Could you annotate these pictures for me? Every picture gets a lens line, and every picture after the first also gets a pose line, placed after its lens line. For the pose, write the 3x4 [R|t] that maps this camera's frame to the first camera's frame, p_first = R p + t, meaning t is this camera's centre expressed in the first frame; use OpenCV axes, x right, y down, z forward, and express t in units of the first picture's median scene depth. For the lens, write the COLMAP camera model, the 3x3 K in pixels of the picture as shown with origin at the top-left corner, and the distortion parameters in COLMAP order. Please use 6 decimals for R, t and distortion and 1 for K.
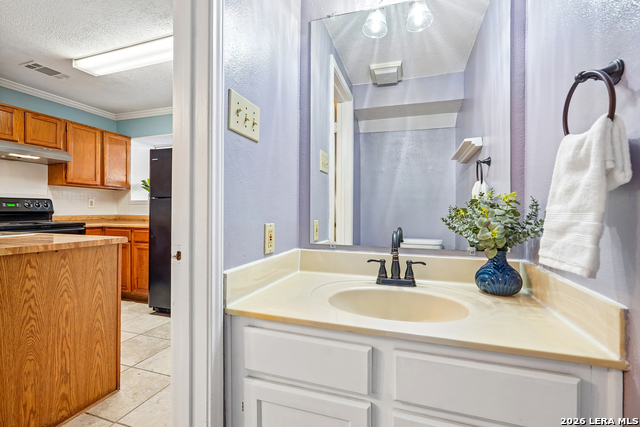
lens RADIAL K [[291.2, 0, 306.9], [0, 291.2, 213.9], [0, 0, 1]] dist [-0.021445, 0.001849]
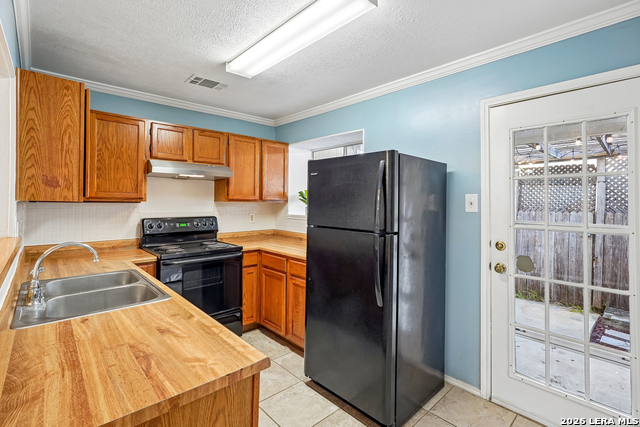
lens RADIAL K [[291.2, 0, 300.9], [0, 291.2, 200.0], [0, 0, 1]] dist [-0.021445, 0.001849]
pose [[0.868622, 0.002916, -0.495467, -0.159273], [-0.007153, 0.999952, -0.006656, -0.102825], [0.495424, 0.009326, 0.868601, 0.290727]]
